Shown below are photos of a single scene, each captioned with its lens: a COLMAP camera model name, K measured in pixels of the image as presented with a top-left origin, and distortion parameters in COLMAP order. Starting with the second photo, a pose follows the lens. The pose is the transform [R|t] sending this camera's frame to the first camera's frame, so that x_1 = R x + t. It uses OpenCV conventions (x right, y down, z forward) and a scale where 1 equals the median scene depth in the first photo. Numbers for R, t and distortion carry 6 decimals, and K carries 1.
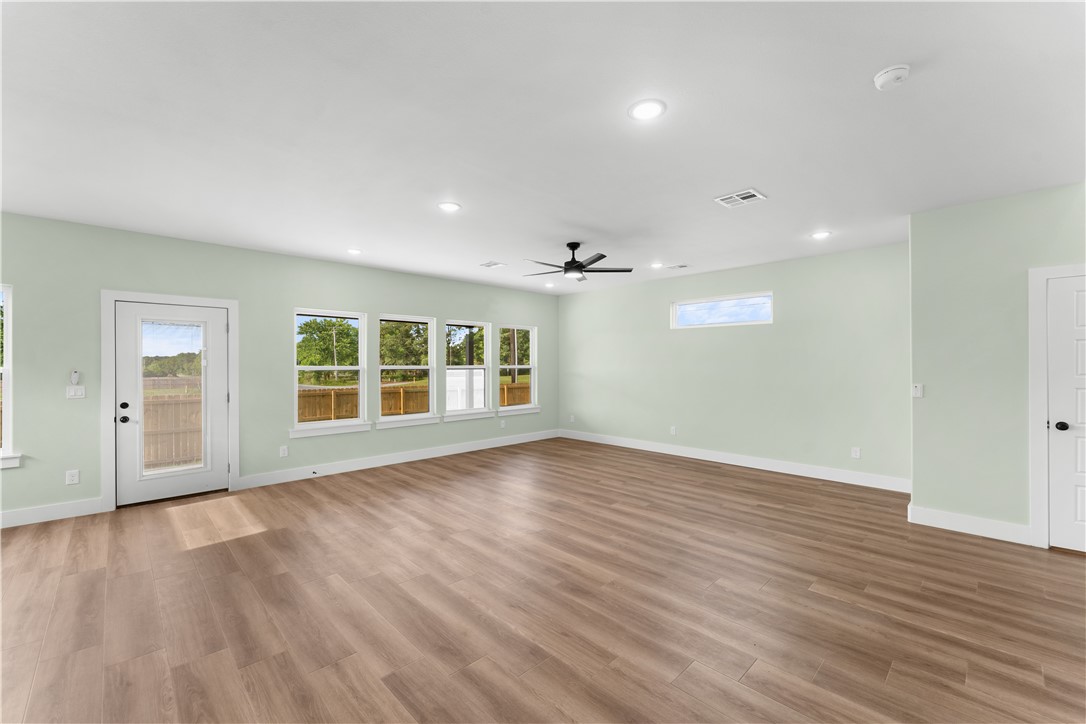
lens RADIAL K [[443.5, 0, 542.8], [0, 443.5, 362.3], [0, 0, 1]] dist [-0.003049, 0.000415]
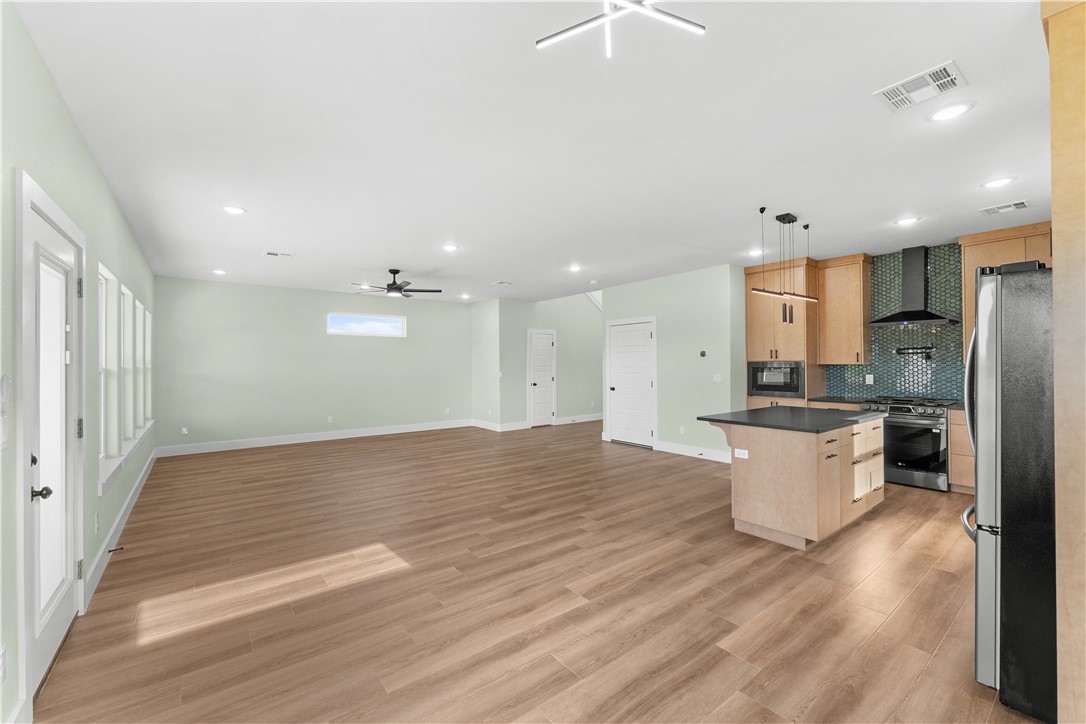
lens RADIAL K [[443.5, 0, 537.2], [0, 443.5, 359.3], [0, 0, 1]] dist [-0.003049, 0.000415]
pose [[0.116563, 0.010380, 0.993129, -1.288976], [0.000989, 0.999944, -0.010568, 0.008562], [-0.993183, 0.002214, 0.116546, 0.481269]]
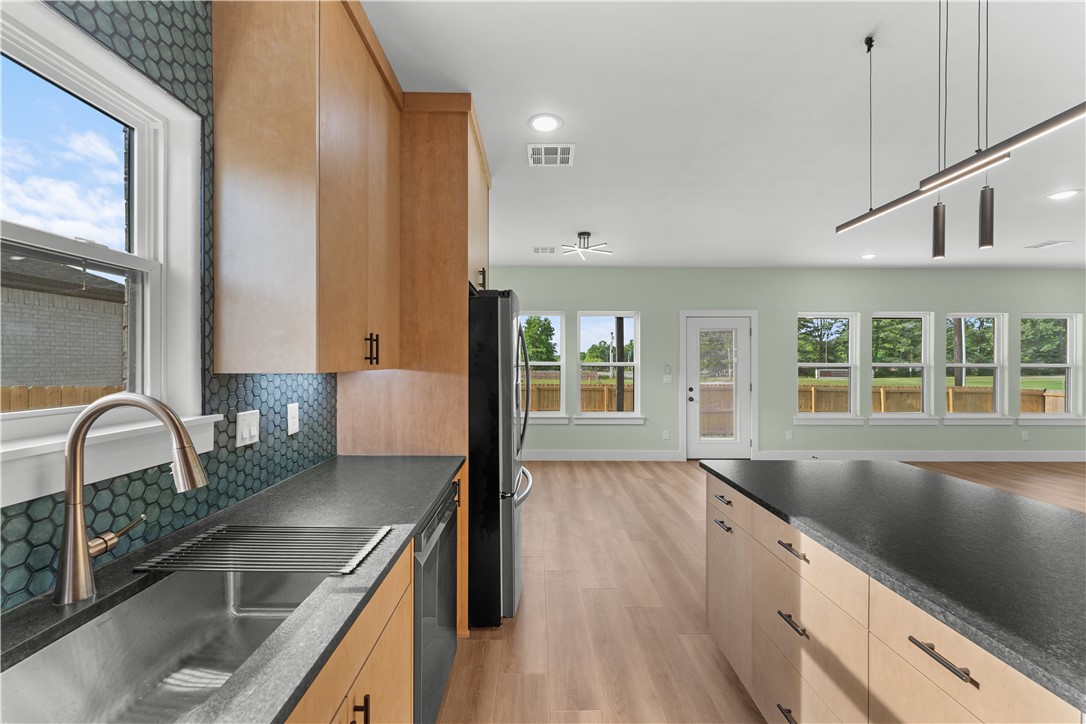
lens RADIAL K [[443.5, 0, 539.7], [0, 443.5, 362.8], [0, 0, 1]] dist [-0.003049, 0.000415]
pose [[0.723696, 0.006195, -0.690091, -0.306049], [-0.001491, 0.999971, 0.007413, 0.001023], [0.690118, -0.004335, 0.723684, -0.377424]]
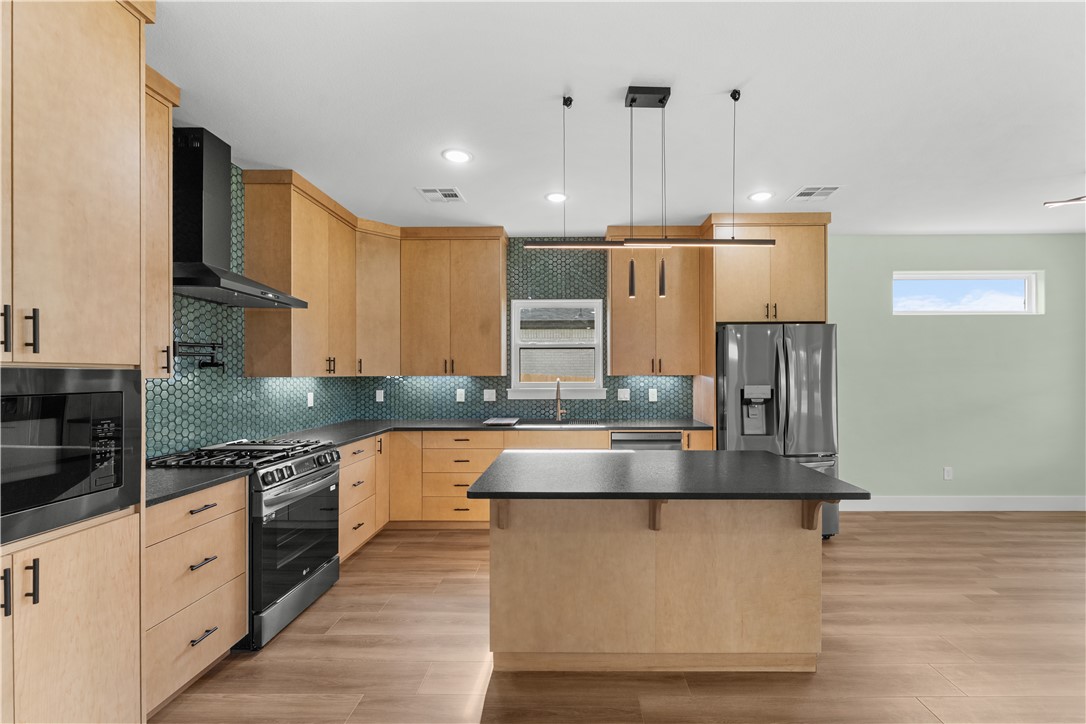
lens RADIAL K [[443.5, 0, 567.3], [0, 443.5, 375.6], [0, 0, 1]] dist [-0.003049, 0.000415]
pose [[-0.702656, 0.005524, -0.711508, 0.098443], [0.007453, 0.999972, 0.000403, 0.010342], [0.711491, -0.005020, -0.702677, 0.341056]]
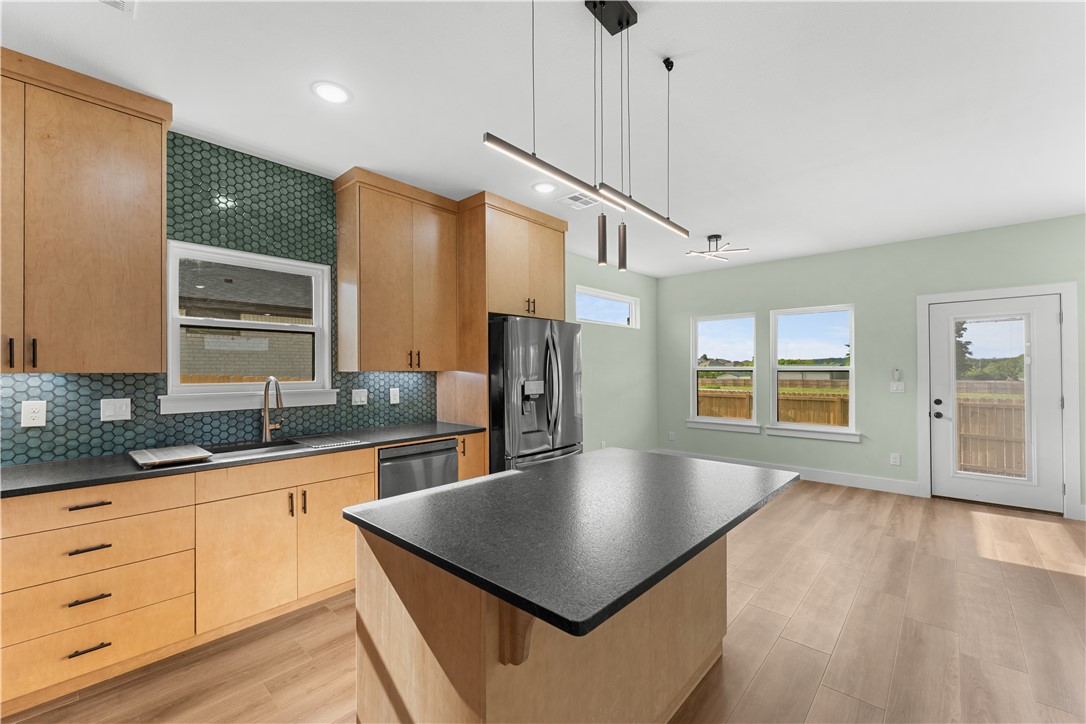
lens RADIAL K [[443.5, 0, 535.1], [0, 443.5, 368.5], [0, 0, 1]] dist [-0.003049, 0.000415]
pose [[0.049632, -0.001052, -0.998767, 0.065095], [0.008882, 0.999960, -0.000612, 0.009338], [0.998728, -0.008840, 0.049639, -0.016704]]
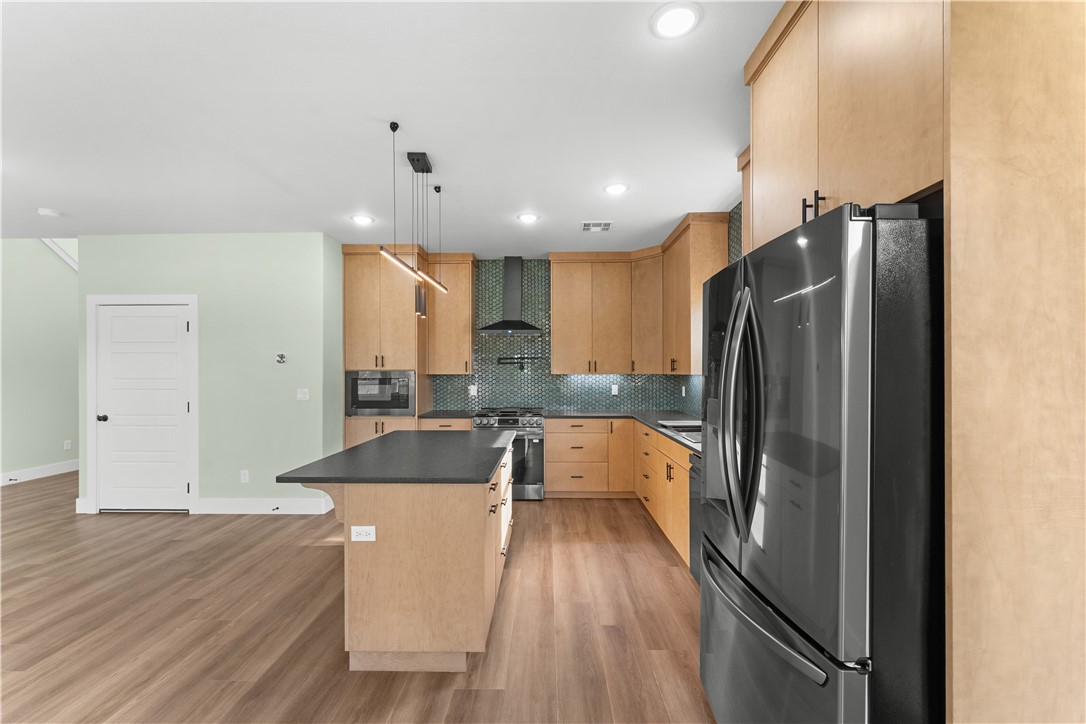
lens RADIAL K [[443.5, 0, 544.7], [0, 443.5, 372.1], [0, 0, 1]] dist [-0.003049, 0.000415]
pose [[-0.711024, 0.001758, 0.703166, -0.884294], [-0.000922, 0.999994, -0.003432, 0.008250], [-0.703168, -0.003089, -0.711018, 0.396624]]
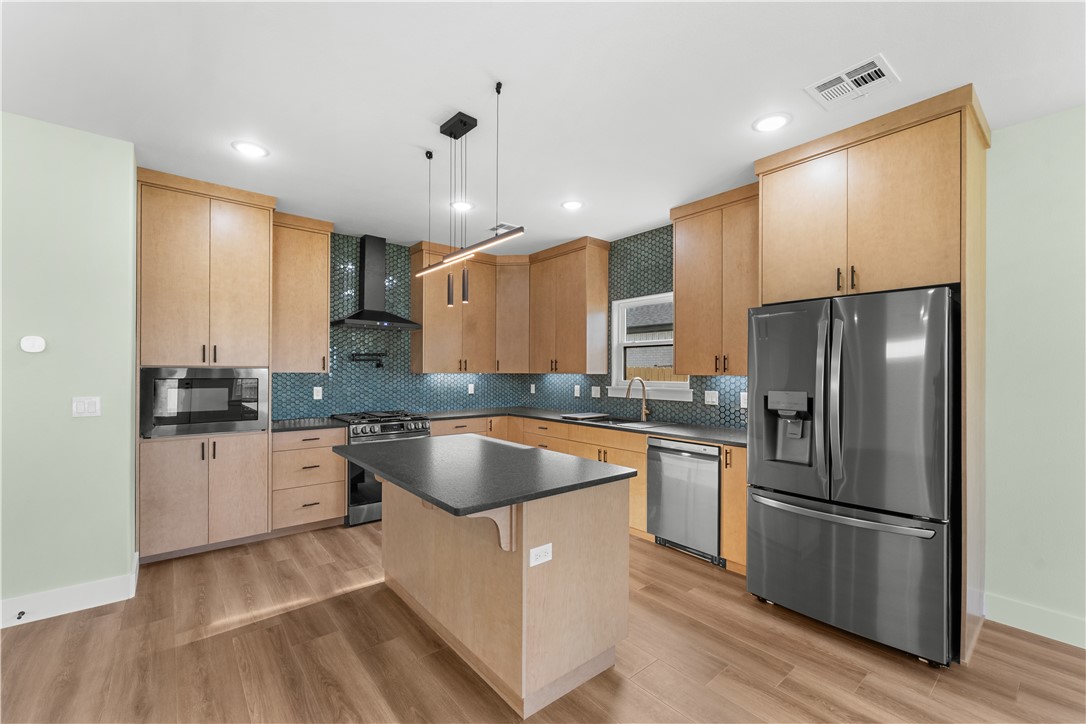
lens RADIAL K [[443.5, 0, 544.0], [0, 443.5, 372.5], [0, 0, 1]] dist [-0.003049, 0.000415]
pose [[-0.997211, -0.004154, 0.074524, -0.455454], [-0.004389, 0.999986, -0.002996, 0.010111], [-0.074510, -0.003315, -0.997215, 0.604900]]
